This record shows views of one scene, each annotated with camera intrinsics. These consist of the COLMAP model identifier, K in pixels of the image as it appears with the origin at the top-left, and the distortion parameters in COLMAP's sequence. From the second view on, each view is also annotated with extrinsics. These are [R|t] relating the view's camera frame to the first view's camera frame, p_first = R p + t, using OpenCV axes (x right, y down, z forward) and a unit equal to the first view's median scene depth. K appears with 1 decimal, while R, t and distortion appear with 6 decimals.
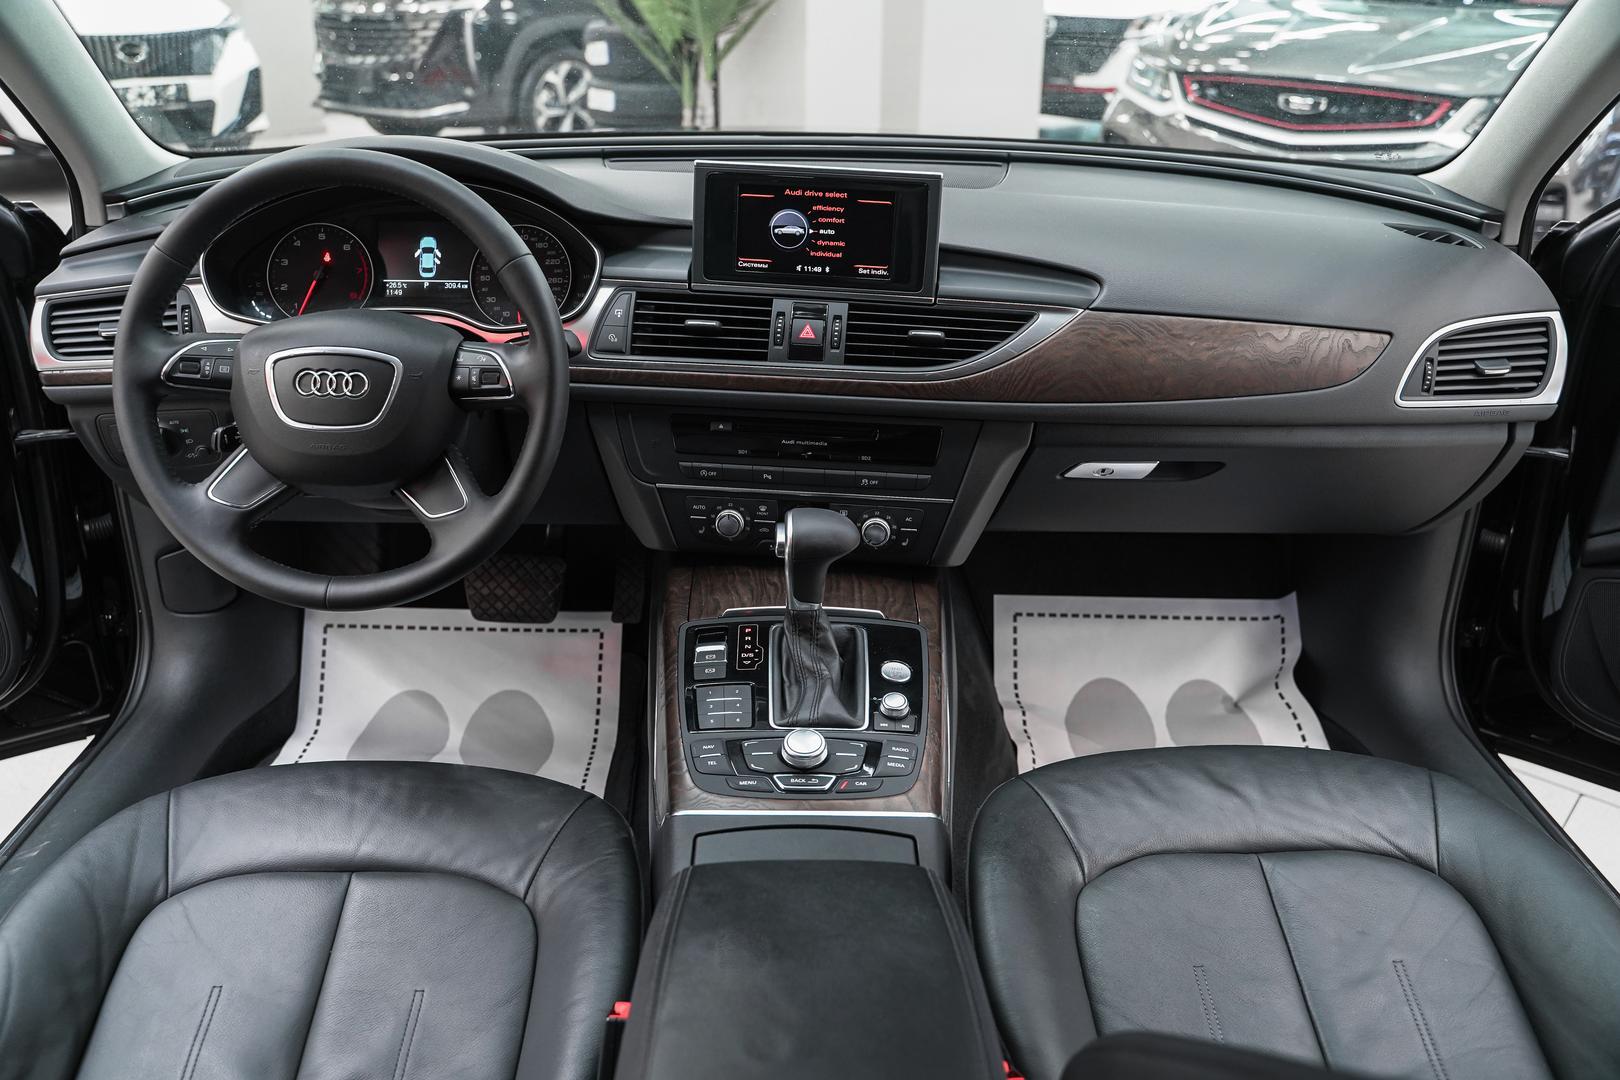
lens RADIAL K [[1323.4, 0, 817.1], [0, 1323.4, 537.1], [0, 0, 1]] dist [-0.122126, 0.094099]
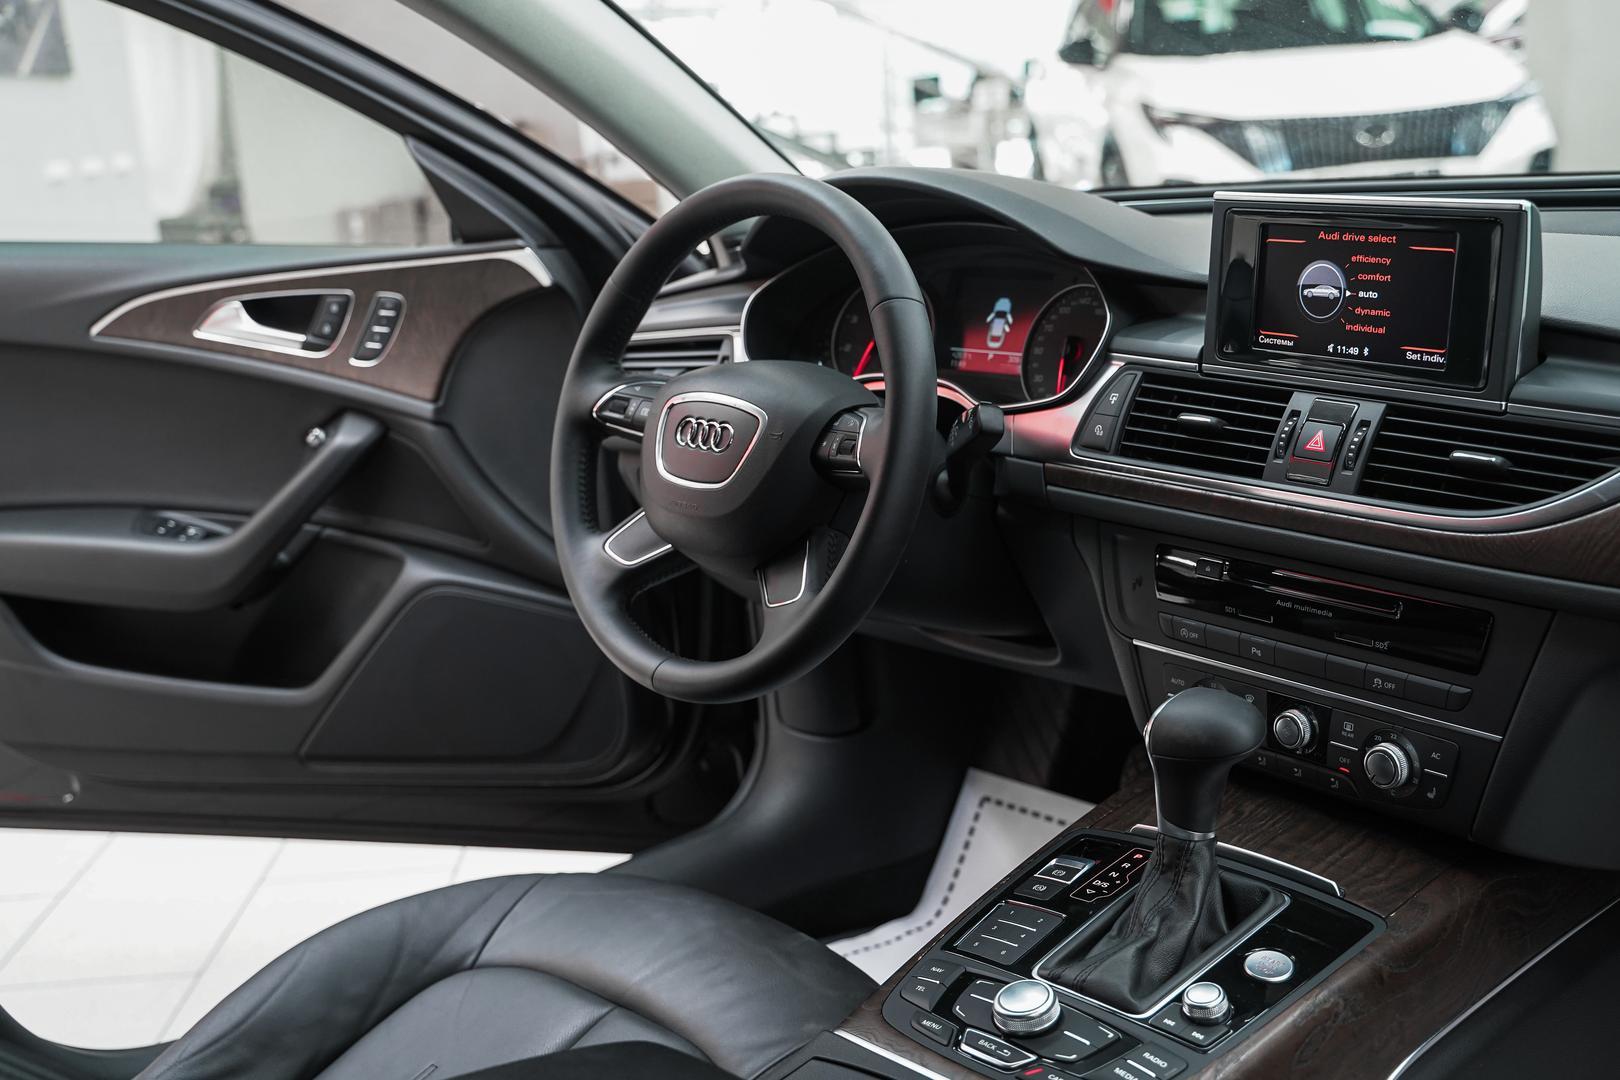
lens RADIAL K [[1873.7, 0, 788.0], [0, 1873.7, 540.1], [0, 0, 1]] dist [-0.012138, 0.000000]
pose [[0.660839, 0.114414, -0.741755, 0.517167], [-0.226419, 0.972658, -0.051689, 0.002504], [0.715560, 0.202105, 0.668676, 0.183836]]
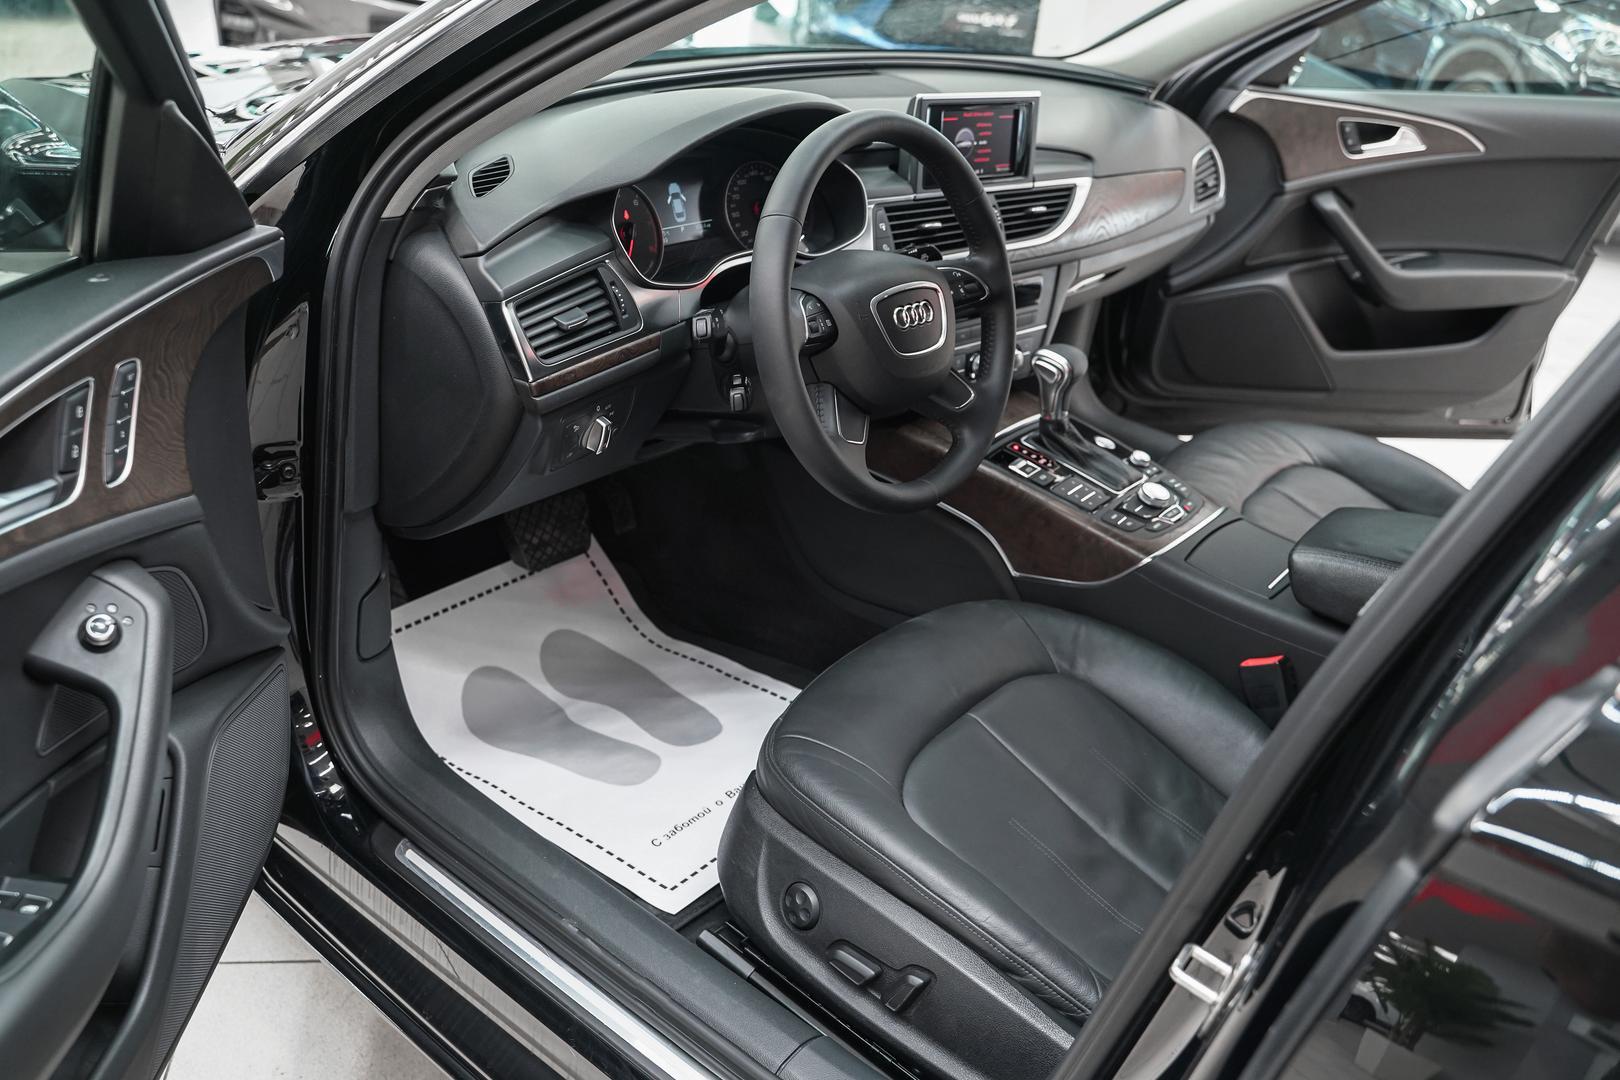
lens RADIAL K [[1323.4, 0, 818.8], [0, 1323.4, 552.0], [0, 0, 1]] dist [-0.122126, 0.094099]
pose [[0.641546, -0.321558, 0.696433, -1.123408], [0.231855, 0.946718, 0.223537, -0.171284], [-0.731206, 0.018063, 0.681918, 0.229294]]
